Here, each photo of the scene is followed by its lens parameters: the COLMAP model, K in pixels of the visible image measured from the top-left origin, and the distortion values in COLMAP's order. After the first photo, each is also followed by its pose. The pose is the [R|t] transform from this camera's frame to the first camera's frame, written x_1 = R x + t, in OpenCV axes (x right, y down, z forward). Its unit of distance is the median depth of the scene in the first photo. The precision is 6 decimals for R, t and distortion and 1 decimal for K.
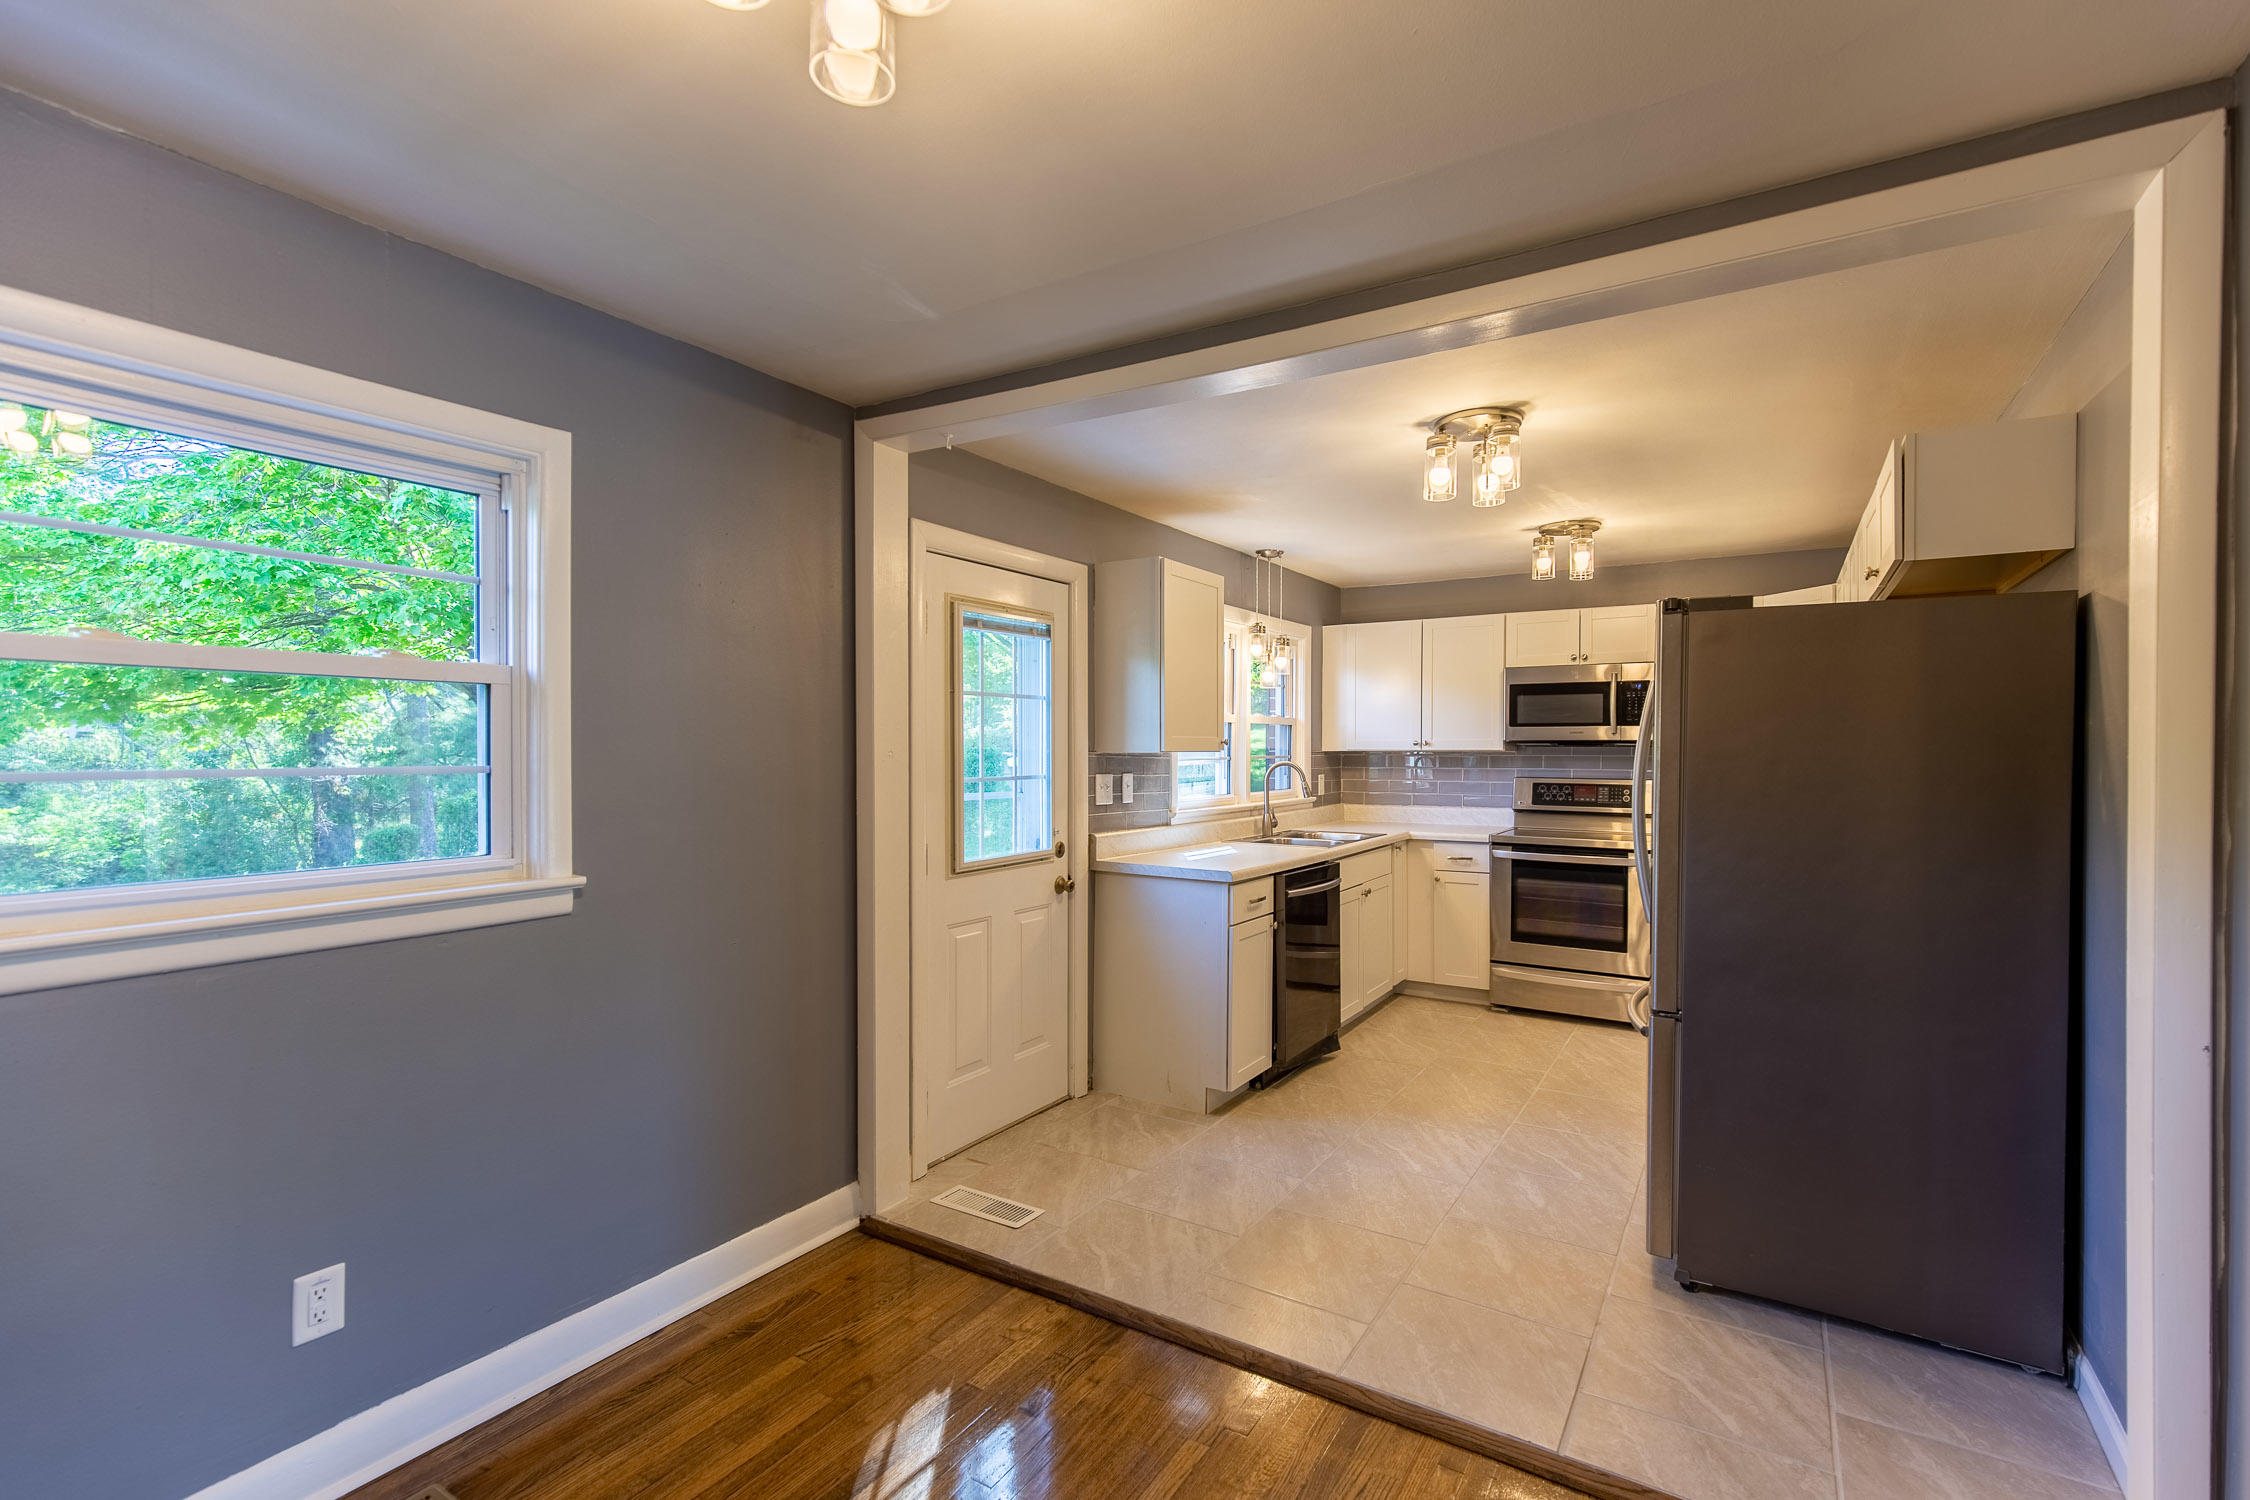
lens RADIAL K [[1013.6, 0, 1133.8], [0, 1013.6, 757.1], [0, 0, 1]] dist [0.003859, 0.001113]
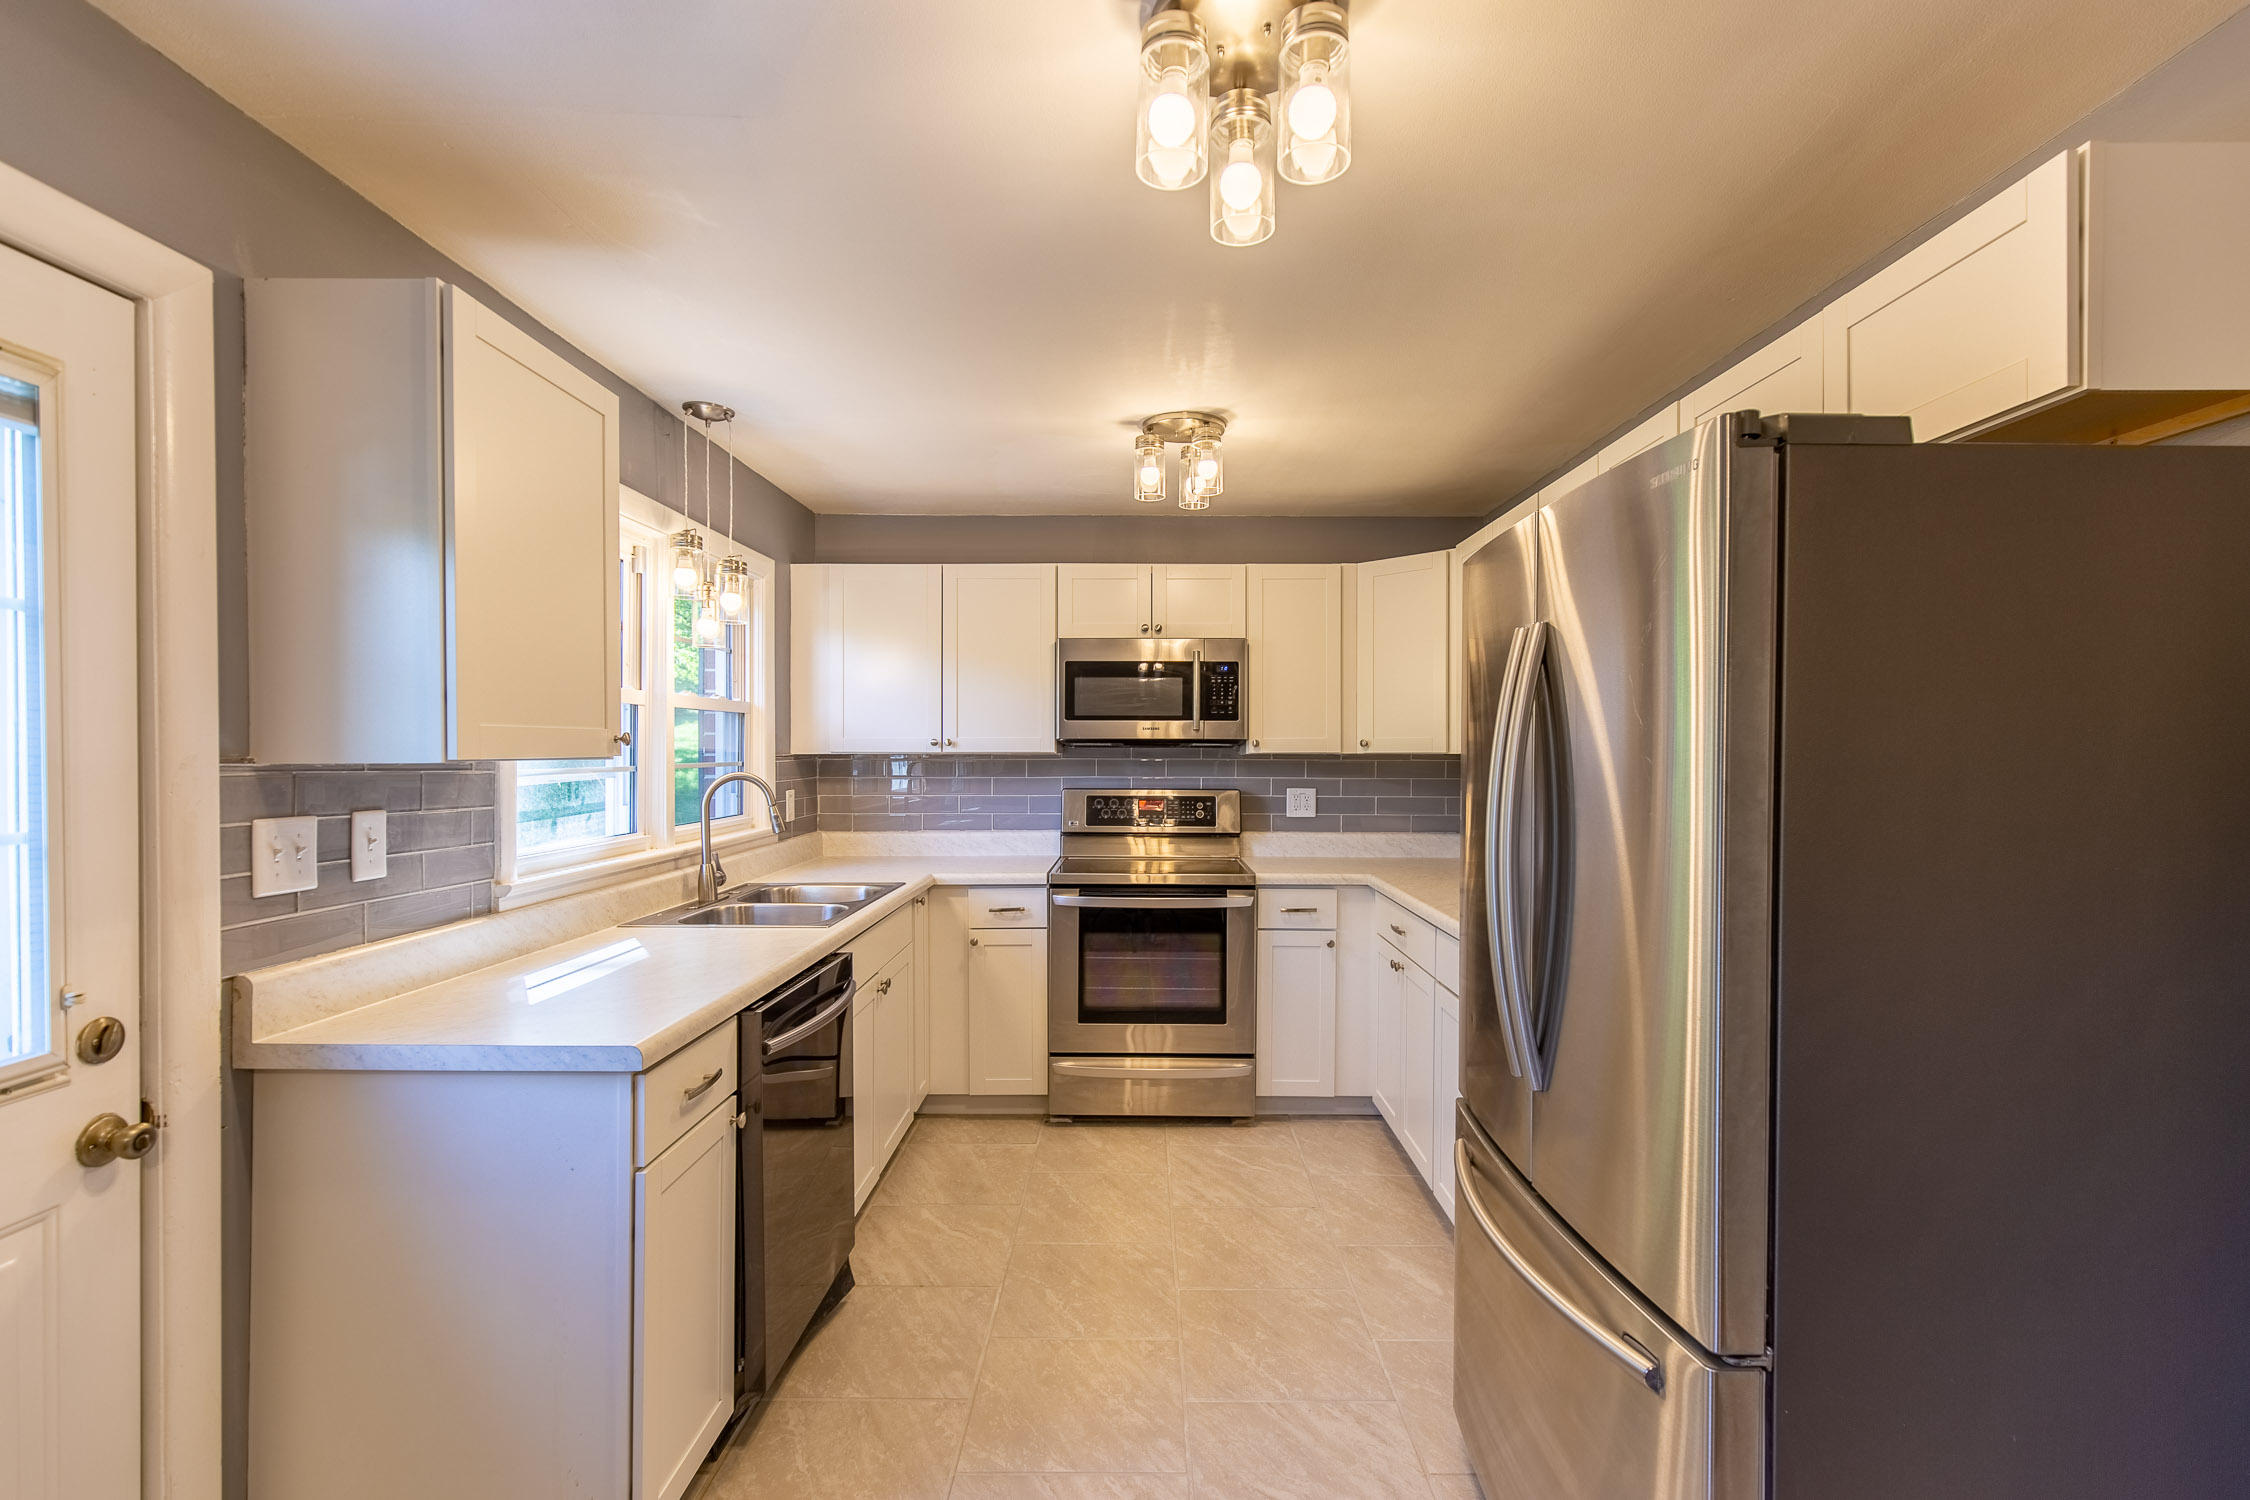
lens RADIAL K [[1013.6, 0, 1133.8], [0, 1013.6, 757.1], [0, 0, 1]] dist [0.003859, 0.001113]
pose [[0.851078, -0.004680, 0.525019, 0.036882], [0.004084, 0.999989, 0.002295, -0.005372], [-0.525024, 0.000191, 0.851088, 0.394806]]
